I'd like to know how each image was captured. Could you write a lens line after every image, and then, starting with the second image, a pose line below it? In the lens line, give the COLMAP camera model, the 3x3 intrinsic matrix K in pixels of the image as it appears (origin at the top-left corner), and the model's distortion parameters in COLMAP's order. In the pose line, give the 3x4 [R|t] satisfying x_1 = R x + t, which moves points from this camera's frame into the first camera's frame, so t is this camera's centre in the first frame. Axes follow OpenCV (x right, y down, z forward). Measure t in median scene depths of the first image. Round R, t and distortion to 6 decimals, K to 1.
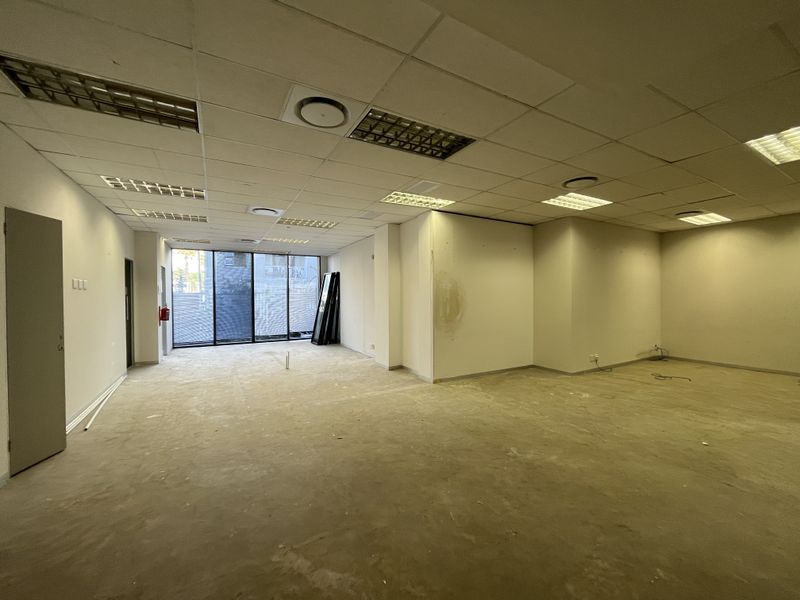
lens RADIAL K [[323.4, 0, 400.1], [0, 323.4, 298.6], [0, 0, 1]] dist [-0.003178, -0.000824]
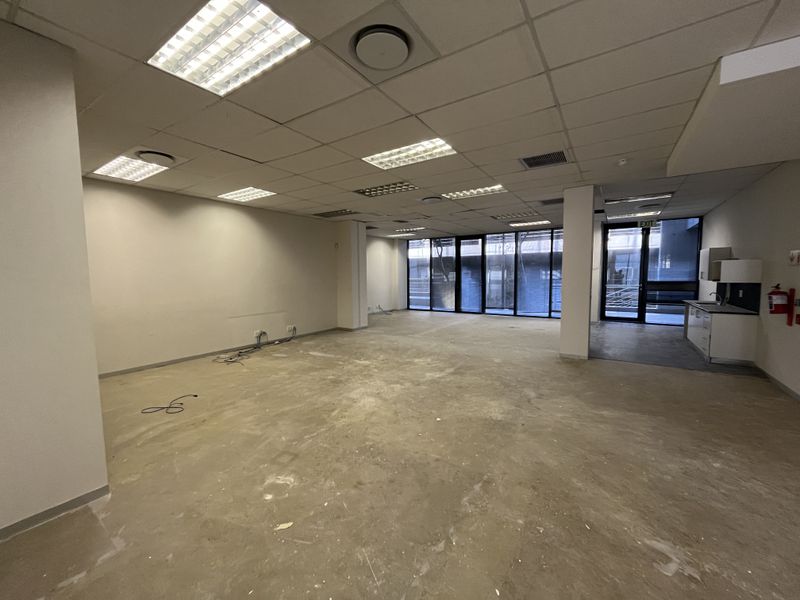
lens RADIAL K [[323.4, 0, 394.9], [0, 323.4, 299.8], [0, 0, 1]] dist [-0.003178, -0.000824]
pose [[-0.439851, -0.058094, 0.896190, 0.085978], [0.020407, 0.997001, 0.074645, -0.013933], [-0.897839, 0.051121, -0.437346, 1.324756]]
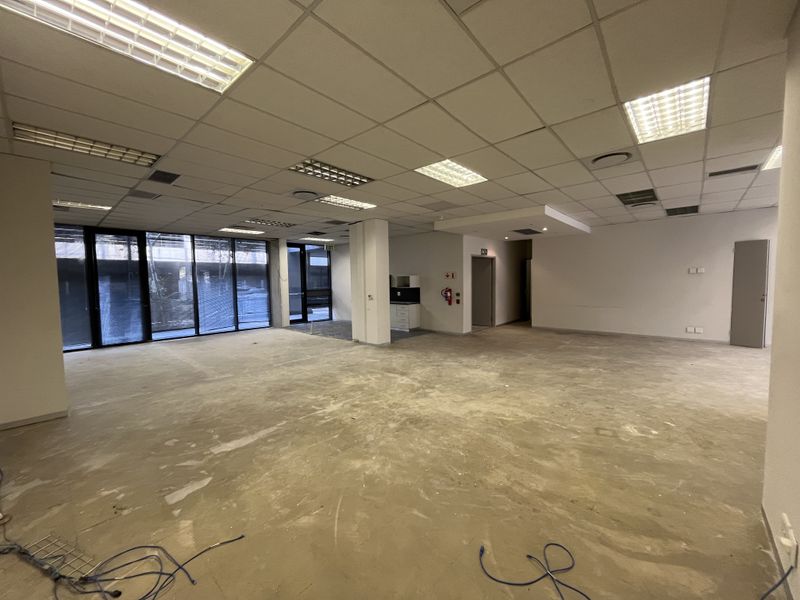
lens RADIAL K [[323.4, 0, 393.6], [0, 323.4, 304.3], [0, 0, 1]] dist [-0.003178, -0.000824]
pose [[-0.950202, 0.045517, -0.308292, 1.583611], [0.020538, 0.996272, 0.083791, -0.041519], [0.310956, 0.073286, -0.947594, 1.858442]]
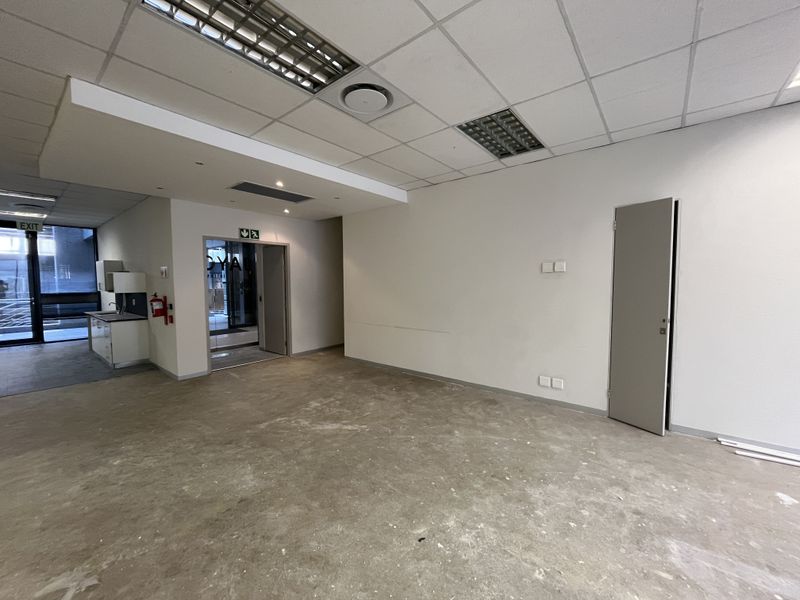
lens RADIAL K [[323.4, 0, 398.9], [0, 323.4, 300.8], [0, 0, 1]] dist [-0.003178, -0.000824]
pose [[-0.931706, 0.034890, -0.361532, 0.031424], [0.009542, 0.997383, 0.071661, -0.014399], [0.363087, 0.063318, -0.929601, 1.326480]]
